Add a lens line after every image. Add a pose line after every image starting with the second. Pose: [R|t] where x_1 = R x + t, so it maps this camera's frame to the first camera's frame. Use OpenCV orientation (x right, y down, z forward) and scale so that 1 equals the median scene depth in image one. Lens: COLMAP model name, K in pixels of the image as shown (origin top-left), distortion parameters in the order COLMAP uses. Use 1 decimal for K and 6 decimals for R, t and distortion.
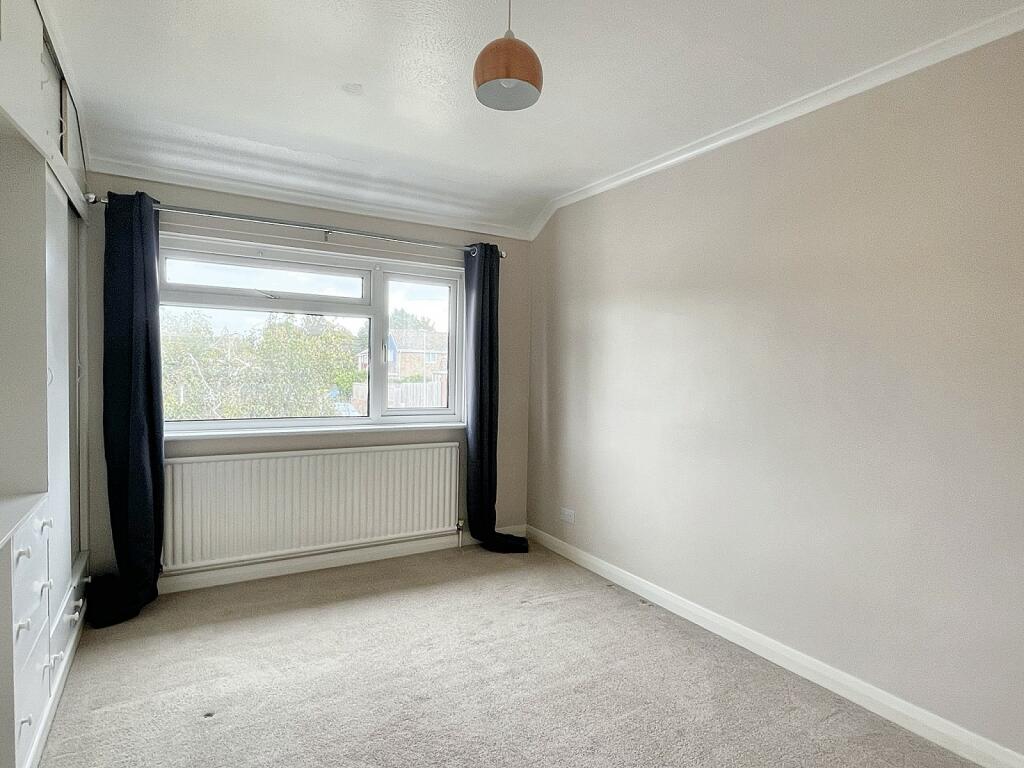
lens RADIAL K [[574.6, 0, 512.1], [0, 574.6, 401.9], [0, 0, 1]] dist [0.012703, -0.001091]
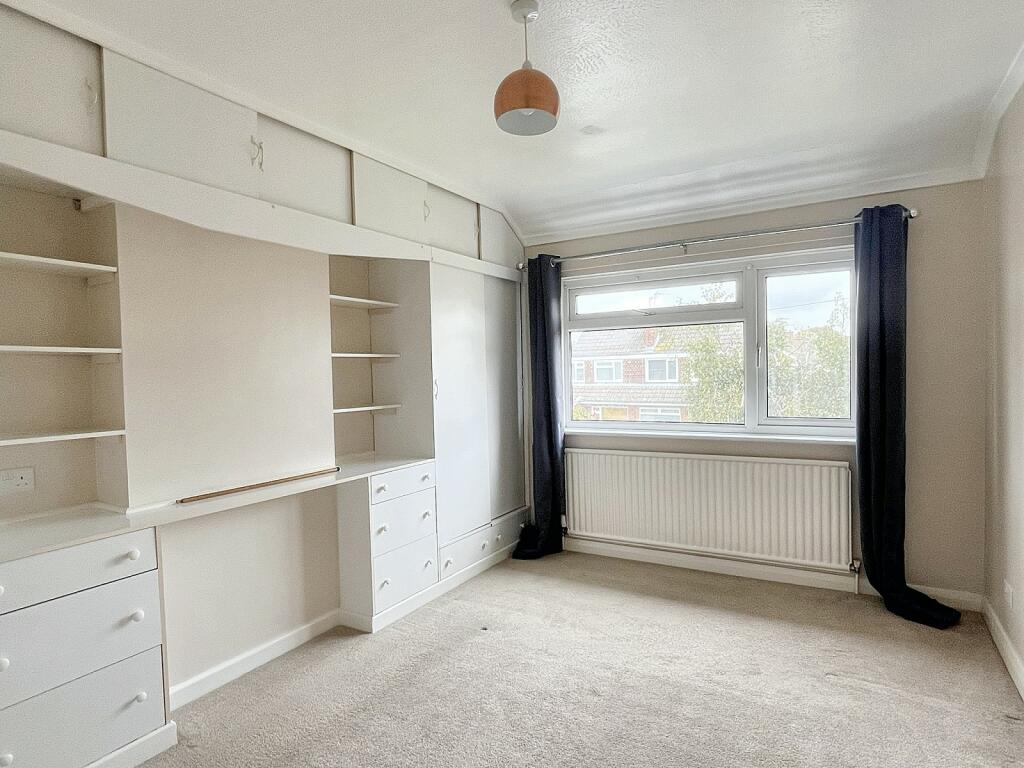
lens RADIAL K [[574.6, 0, 535.5], [0, 574.6, 404.3], [0, 0, 1]] dist [0.012703, -0.001091]
pose [[0.495942, 0.014619, -0.868232, 0.430133], [-0.020285, 0.999780, 0.005247, -0.006731], [0.868119, 0.015010, 0.496130, 0.238550]]
